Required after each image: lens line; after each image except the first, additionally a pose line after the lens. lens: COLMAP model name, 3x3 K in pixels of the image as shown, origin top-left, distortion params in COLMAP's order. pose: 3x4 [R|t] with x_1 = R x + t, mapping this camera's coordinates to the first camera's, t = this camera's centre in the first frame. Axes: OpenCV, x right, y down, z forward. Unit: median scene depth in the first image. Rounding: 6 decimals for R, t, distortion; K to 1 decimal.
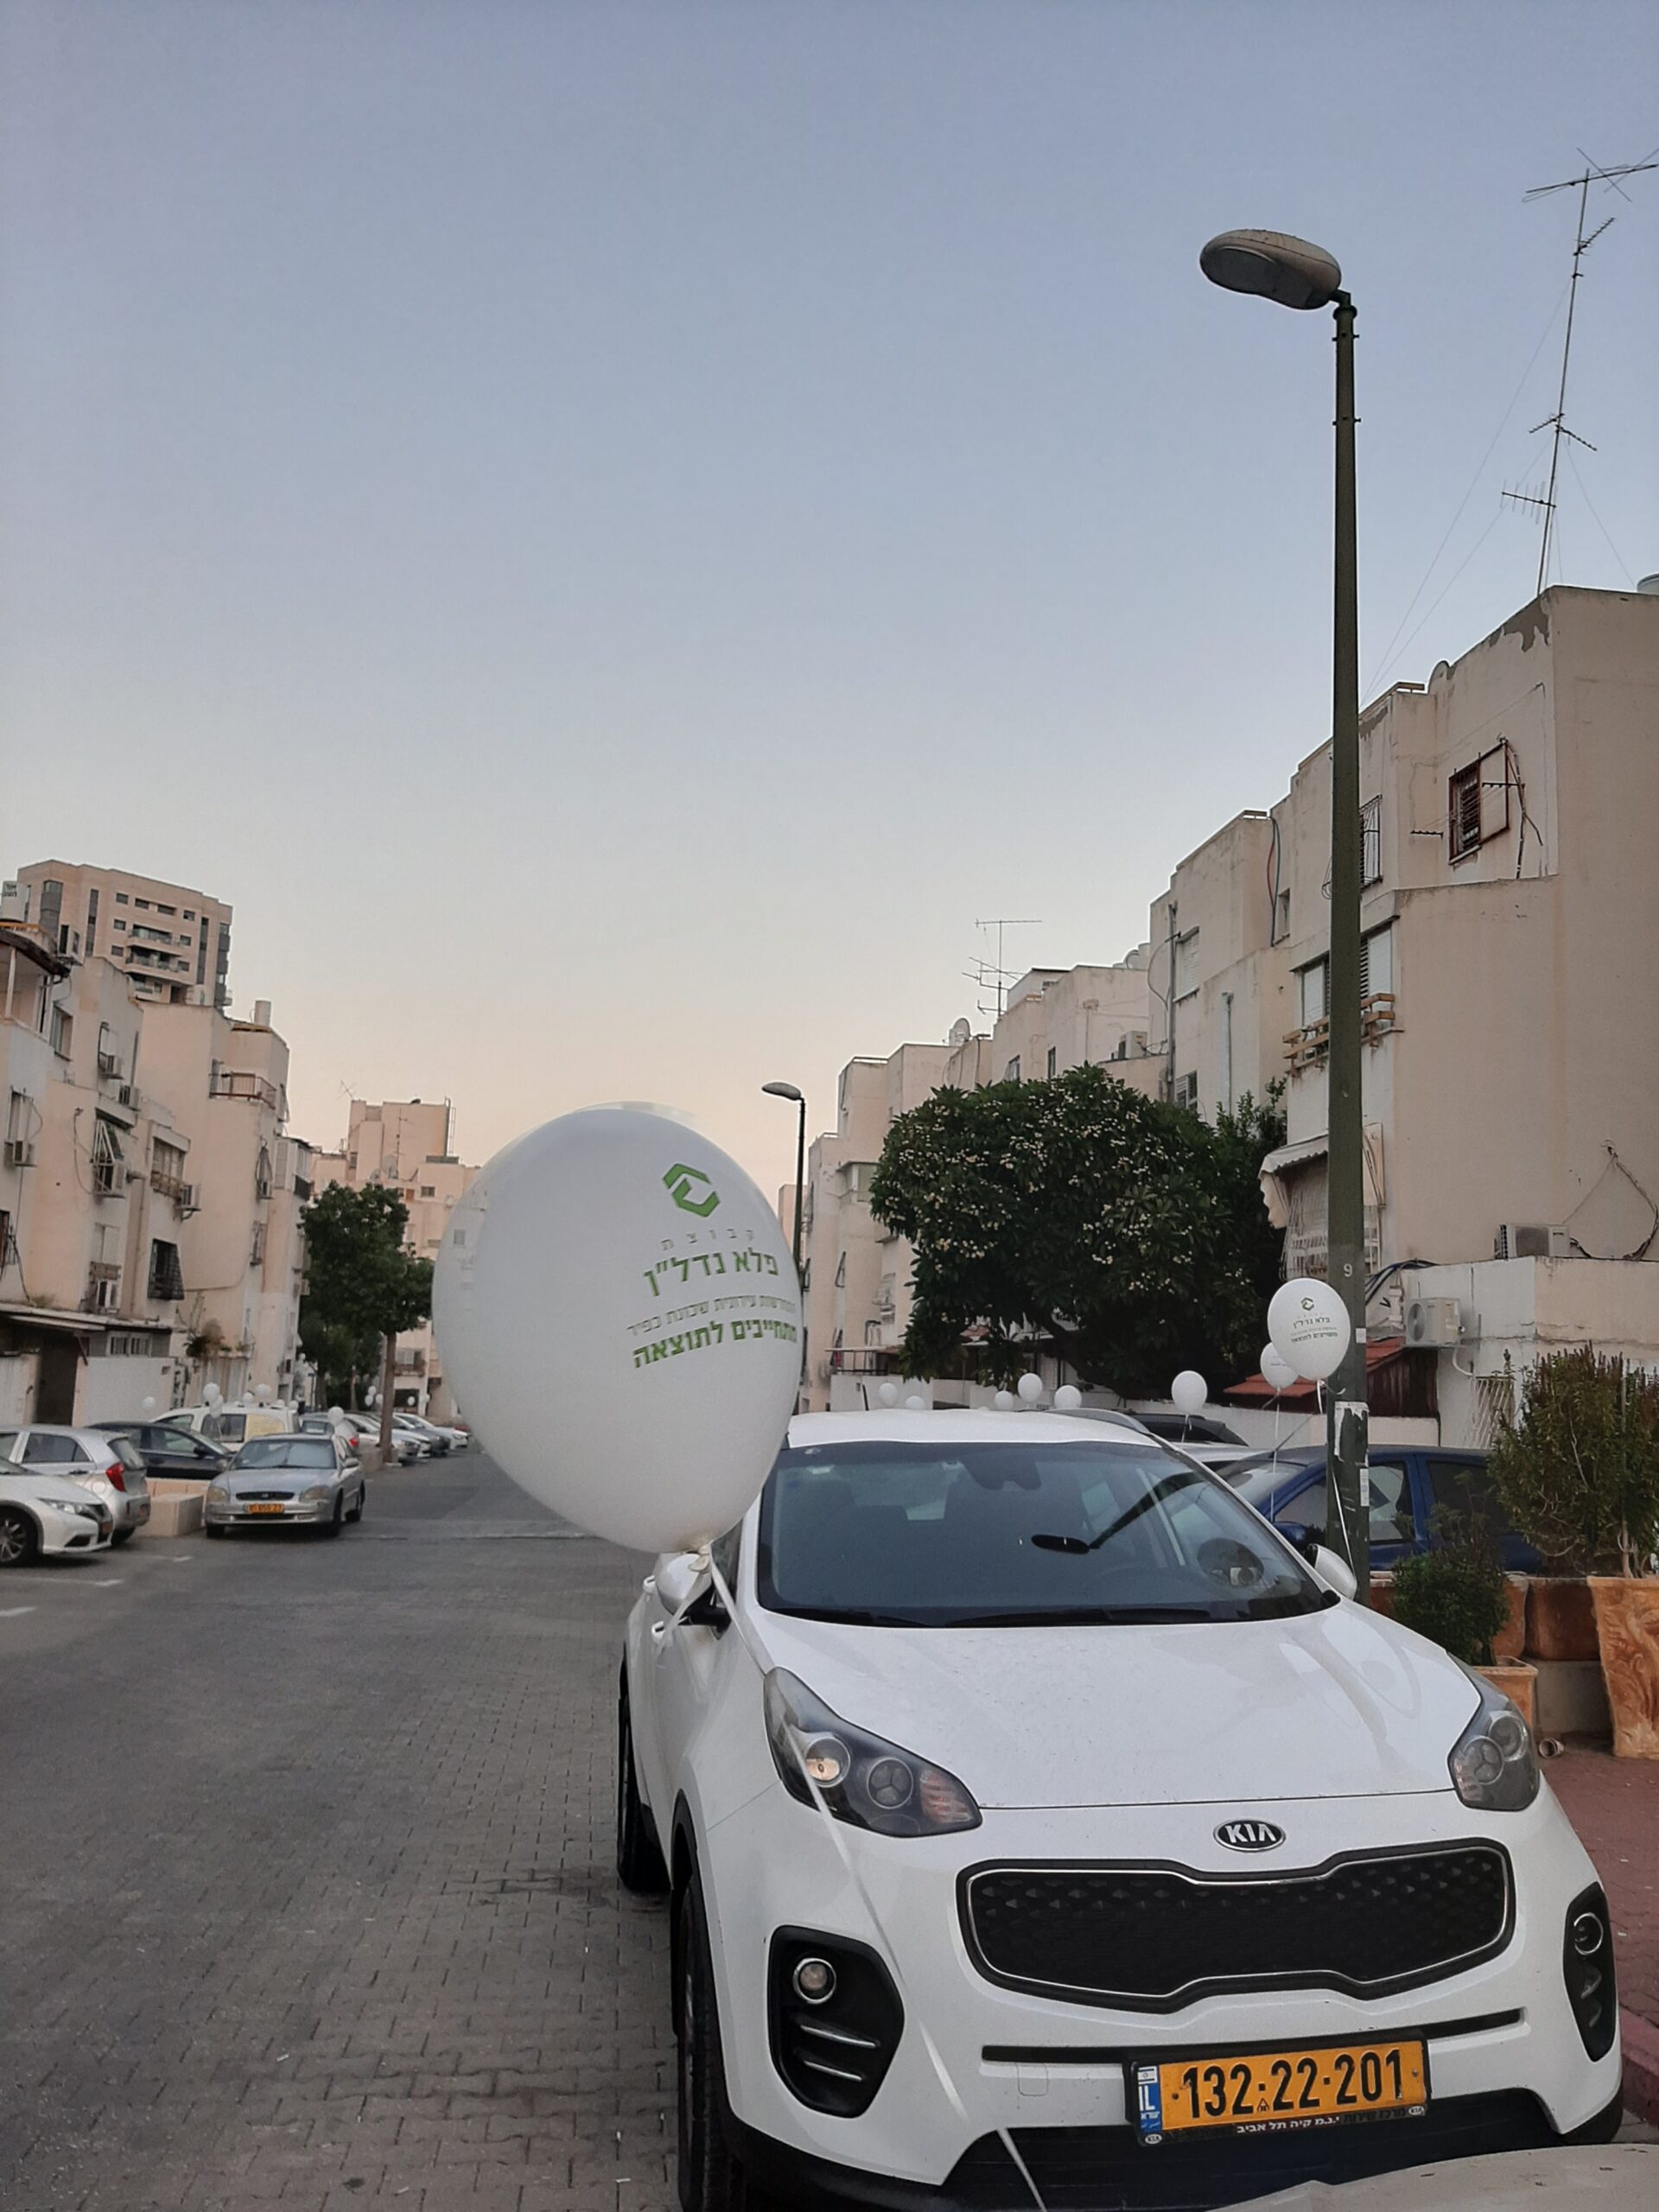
lens RADIAL K [[1609.1, 0, 749.6], [0, 1609.1, 1157.5], [0, 0, 1]] dist [0.090307, -0.153494]
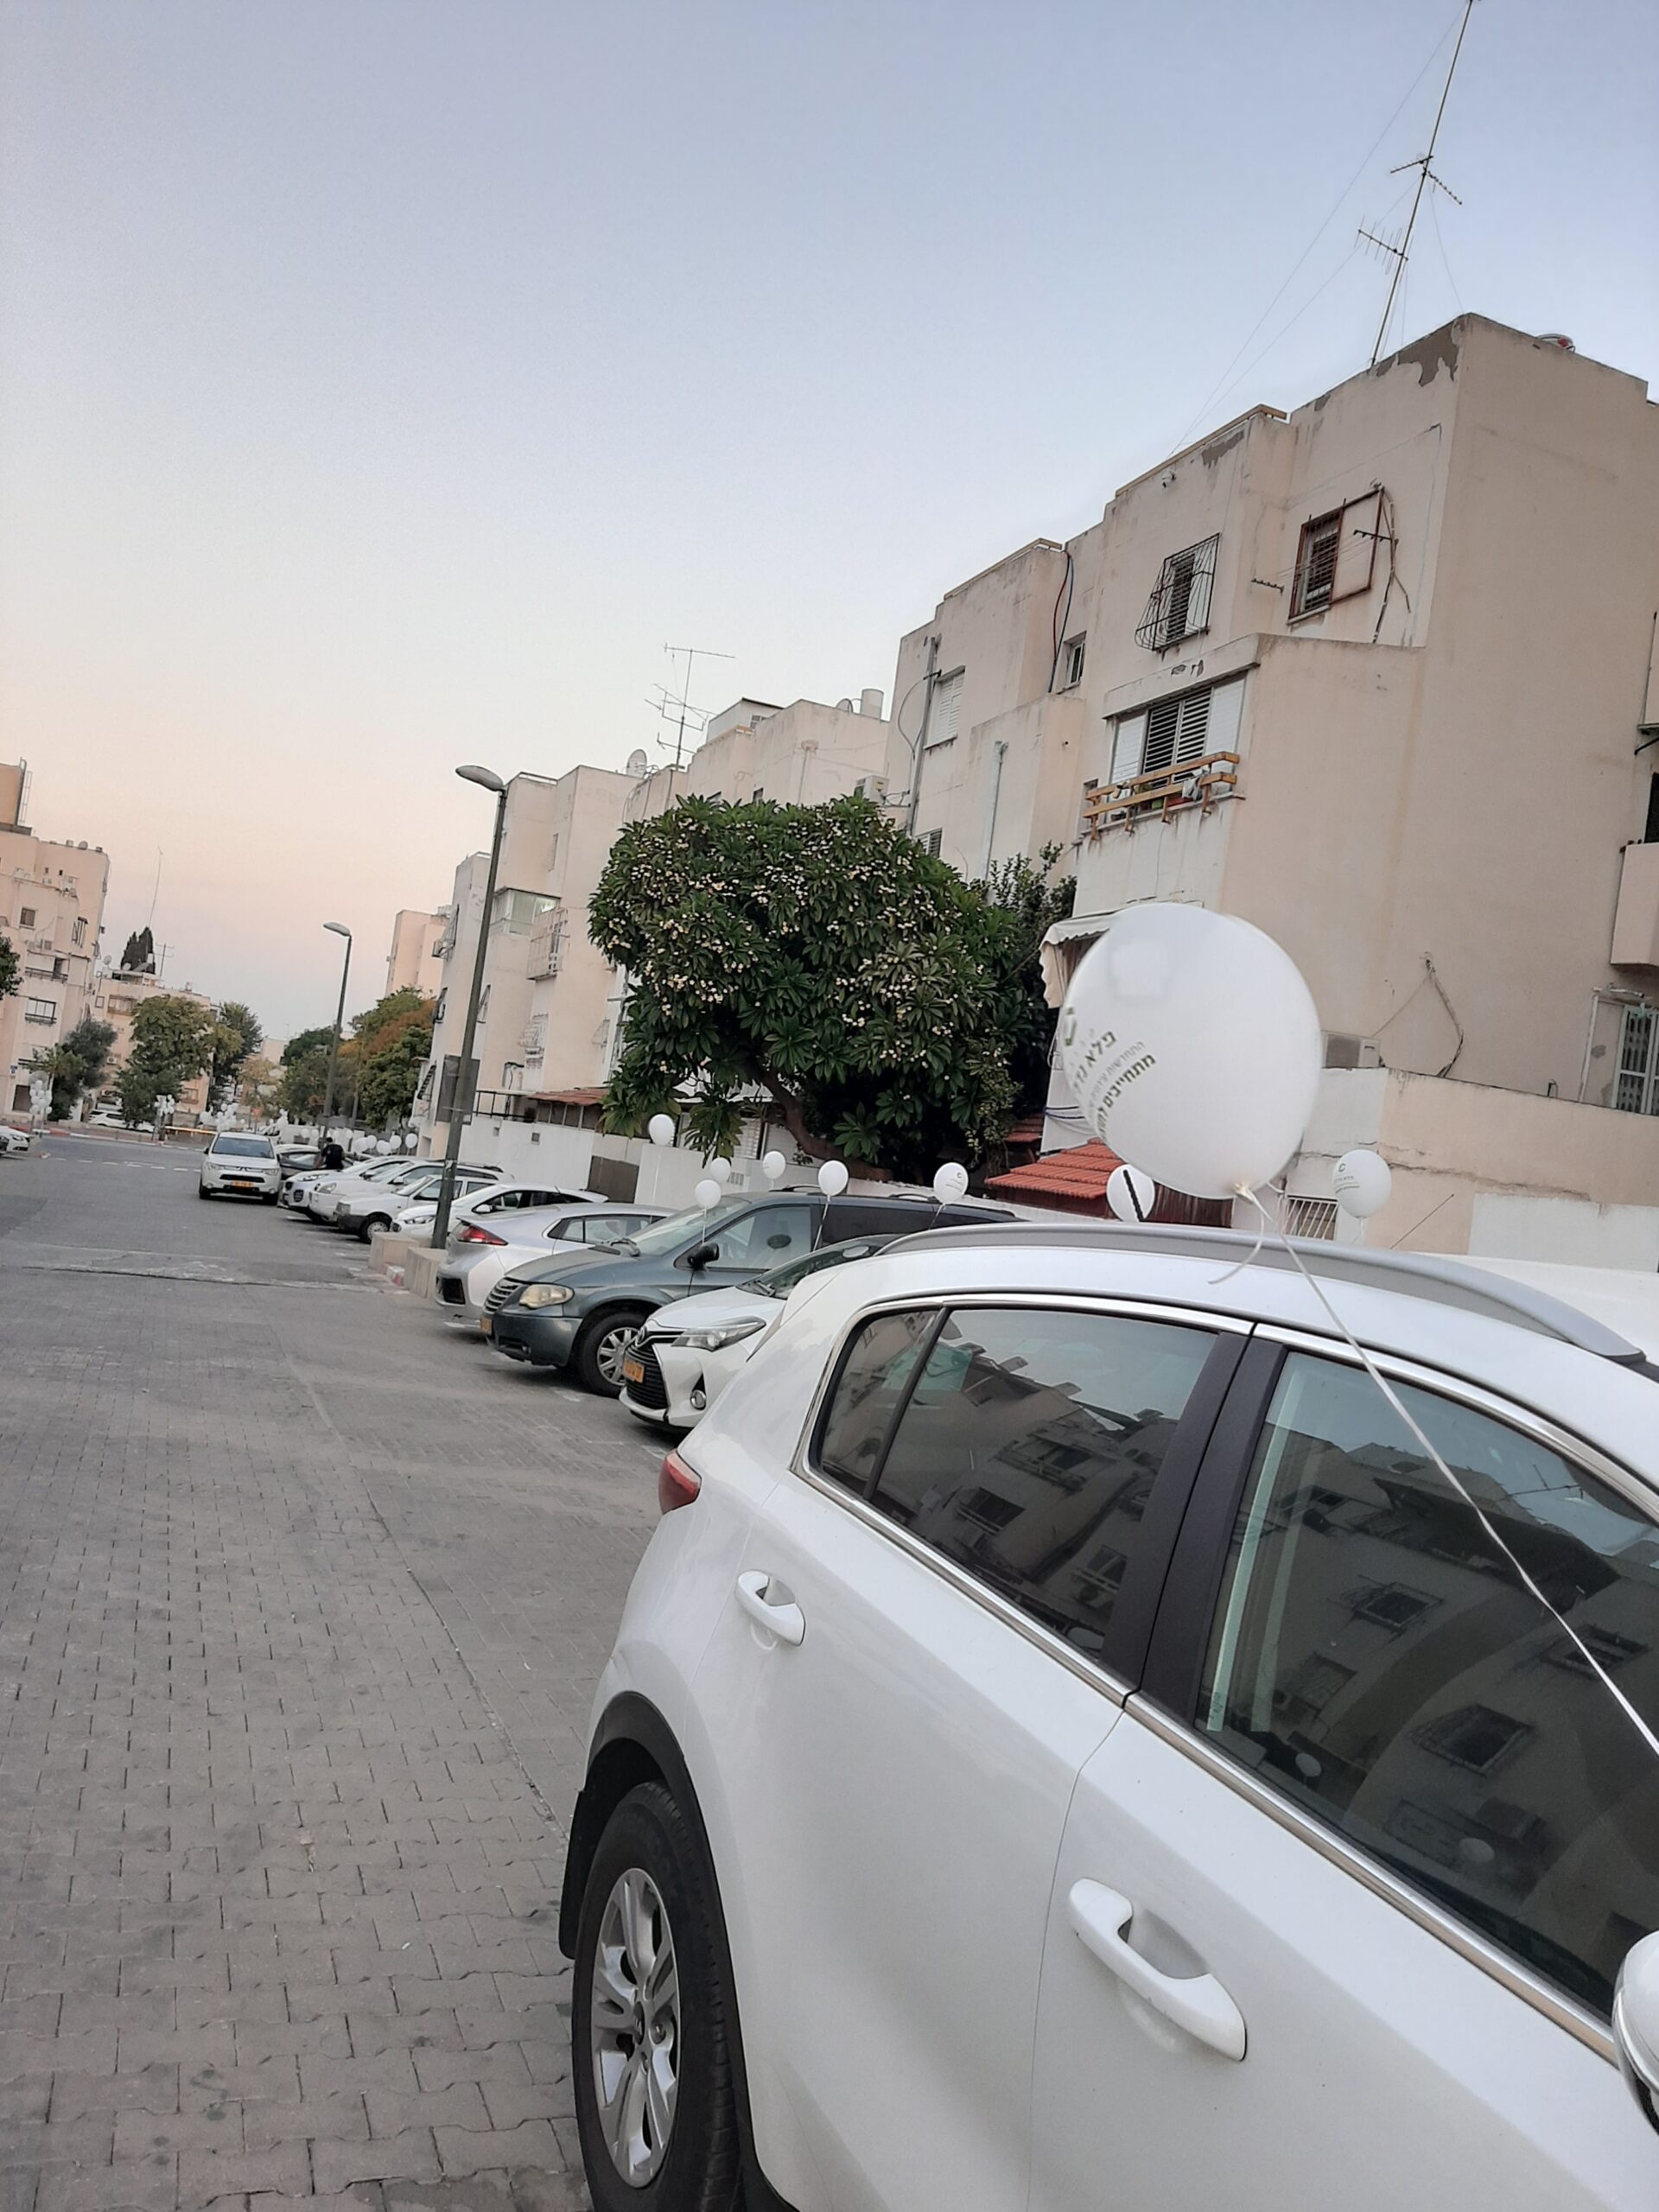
lens RADIAL K [[1609.1, 0, 749.6], [0, 1609.1, 1157.5], [0, 0, 1]] dist [0.090307, -0.153494]
pose [[0.963594, 0.097877, 0.248810, -0.045873], [-0.134911, 0.981423, 0.136412, 0.024030], [-0.230836, -0.165013, 0.958898, 0.159465]]
